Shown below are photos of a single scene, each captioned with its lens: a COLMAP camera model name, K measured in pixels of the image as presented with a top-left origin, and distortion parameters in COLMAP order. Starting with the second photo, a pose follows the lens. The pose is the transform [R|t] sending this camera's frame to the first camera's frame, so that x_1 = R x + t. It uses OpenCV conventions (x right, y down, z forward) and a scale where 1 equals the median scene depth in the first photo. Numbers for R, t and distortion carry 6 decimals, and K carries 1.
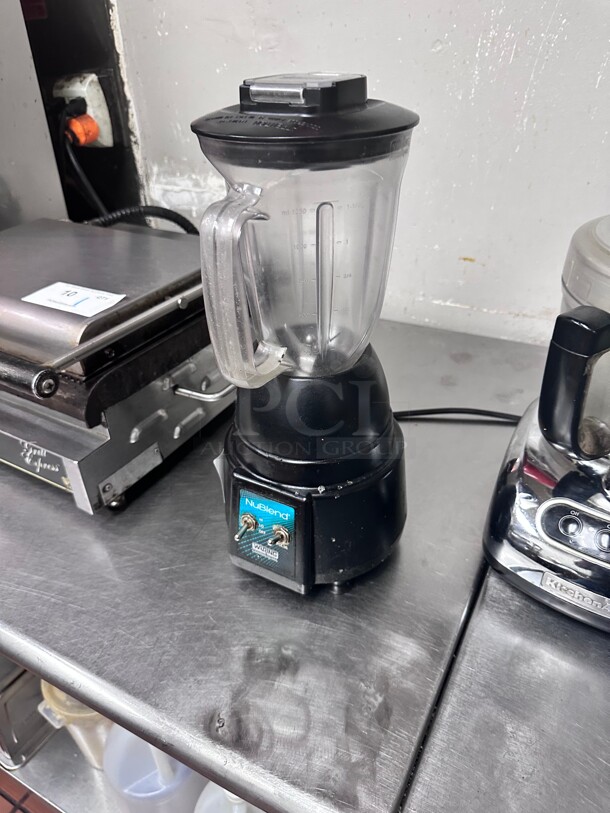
lens RADIAL K [[590.2, 0, 313.4], [0, 590.2, 407.8], [0, 0, 1]] dist [-0.023376, -0.006425]
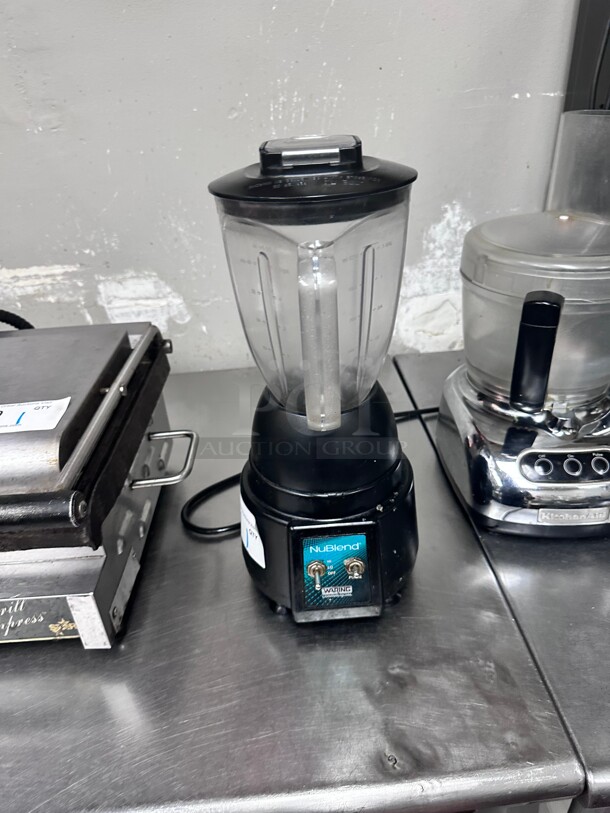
lens RADIAL K [[590.2, 0, 303.3], [0, 590.2, 412.0], [0, 0, 1]] dist [-0.023376, -0.006425]
pose [[0.851704, -0.282385, 0.441428, -0.470613], [0.319831, 0.947410, -0.011027, -0.053077], [-0.415100, 0.150575, 0.897229, 0.066033]]
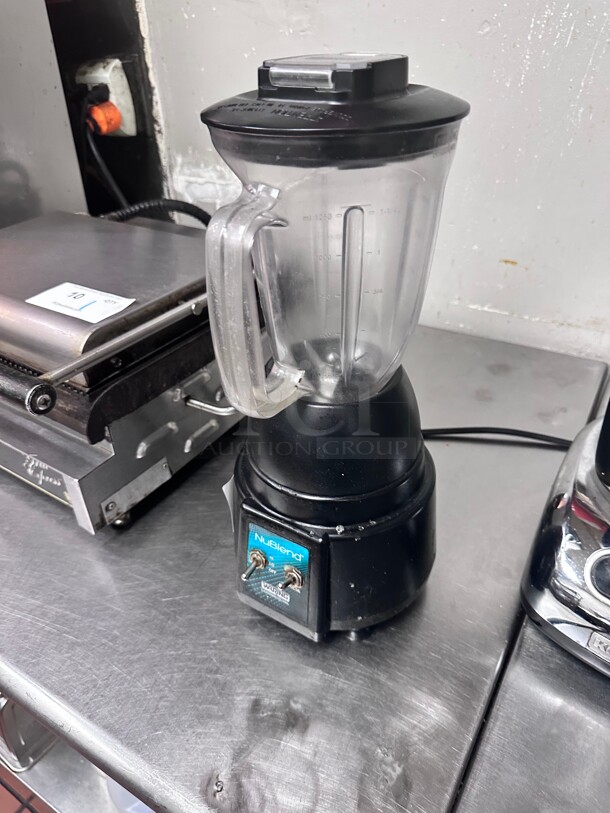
lens RADIAL K [[590.2, 0, 305.0], [0, 590.2, 408.3], [0, 0, 1]] dist [-0.023376, -0.006425]
pose [[0.997886, 0.032090, -0.056517, 0.004438], [-0.031162, 0.999366, 0.017218, -0.050817], [0.057034, -0.015421, 0.998253, 0.104328]]
